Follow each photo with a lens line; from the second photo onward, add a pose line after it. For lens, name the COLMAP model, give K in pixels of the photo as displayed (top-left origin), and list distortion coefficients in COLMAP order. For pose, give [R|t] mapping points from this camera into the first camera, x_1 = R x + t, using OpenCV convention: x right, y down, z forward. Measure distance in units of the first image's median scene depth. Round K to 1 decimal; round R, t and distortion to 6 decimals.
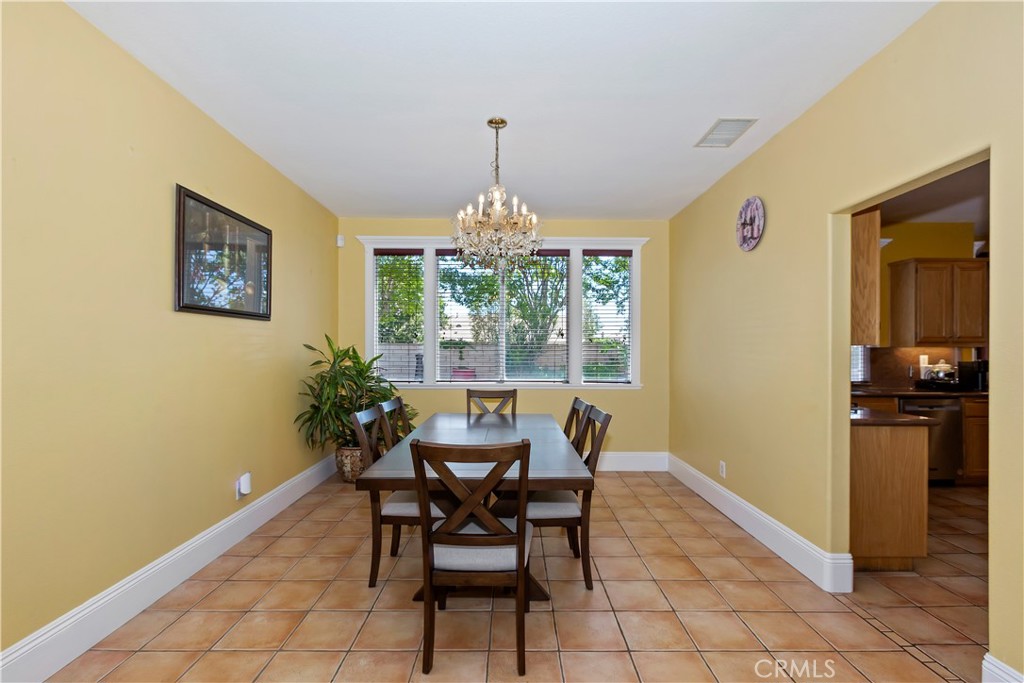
lens RADIAL K [[456.5, 0, 518.7], [0, 456.5, 351.0], [0, 0, 1]] dist [0.002036, 0.002091]
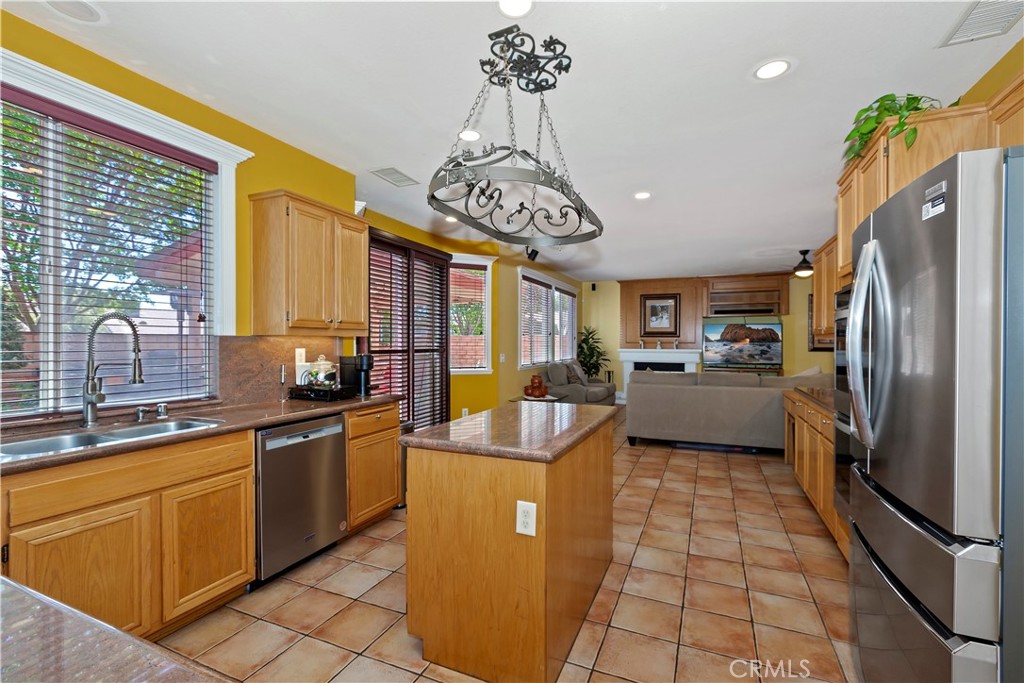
lens RADIAL K [[456.5, 0, 514.8], [0, 456.5, 350.4], [0, 0, 1]] dist [0.002036, 0.002091]
pose [[0.424509, -0.013685, 0.905320, 0.430346], [-0.001869, 0.999870, 0.015991, 0.001213], [-0.905422, -0.008480, 0.424429, 0.451123]]
